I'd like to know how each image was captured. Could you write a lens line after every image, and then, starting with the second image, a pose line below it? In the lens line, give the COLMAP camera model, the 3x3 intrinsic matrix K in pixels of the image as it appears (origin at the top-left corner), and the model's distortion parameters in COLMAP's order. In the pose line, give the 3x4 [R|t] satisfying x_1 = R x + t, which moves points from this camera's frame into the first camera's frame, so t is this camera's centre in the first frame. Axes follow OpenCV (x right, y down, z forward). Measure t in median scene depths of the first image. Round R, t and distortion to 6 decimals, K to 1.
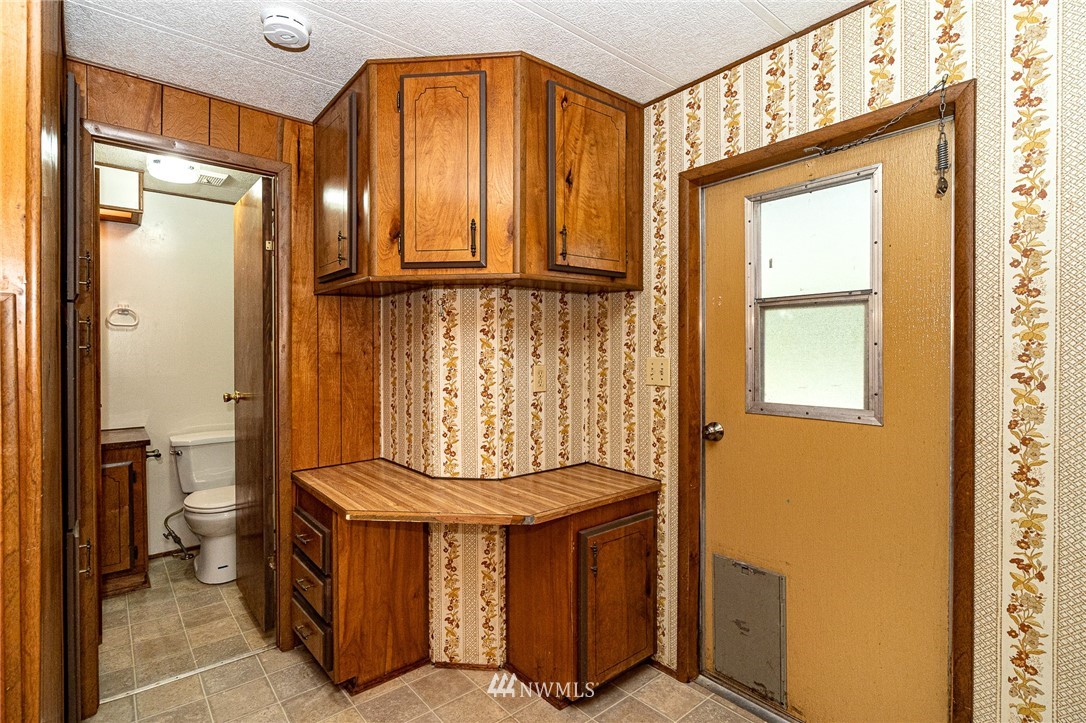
lens RADIAL K [[503.2, 0, 536.8], [0, 503.2, 354.3], [0, 0, 1]] dist [-0.000800, 0.000249]
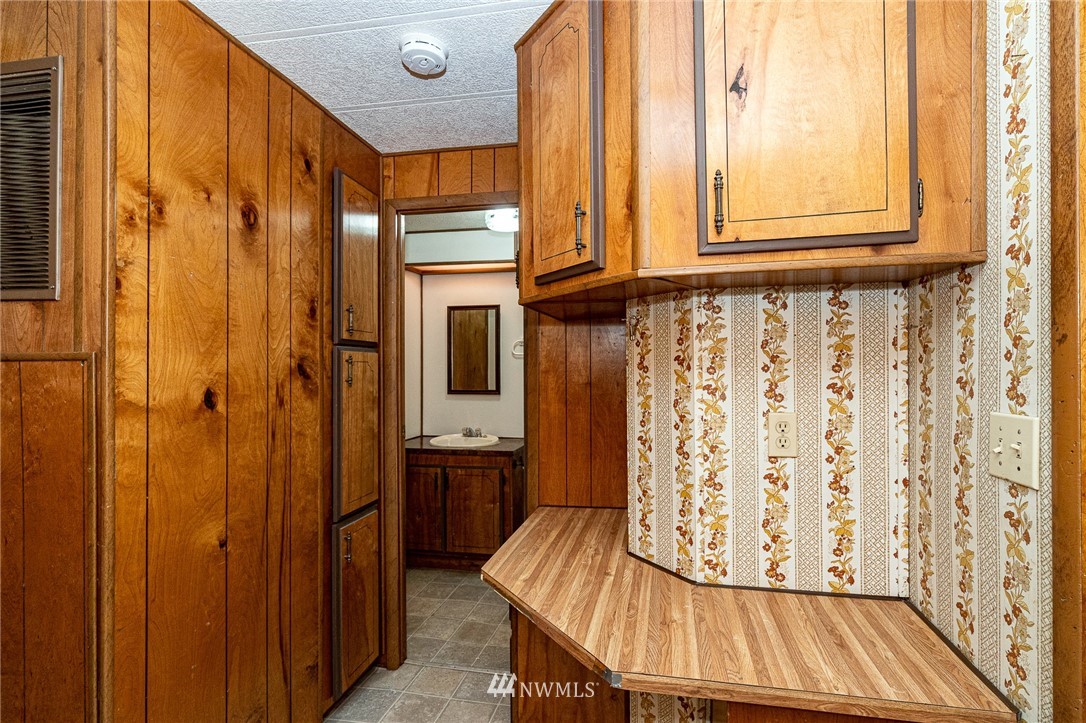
lens RADIAL K [[517.7, 0, 424.4], [0, 517.7, 376.9], [0, 0, 1]] dist [-0.001191, 0.001462]
pose [[0.649579, -0.001562, -0.760292, 0.200778], [-0.000857, 0.999996, -0.002786, -0.019187], [0.760294, 0.002461, 0.649575, 0.274034]]
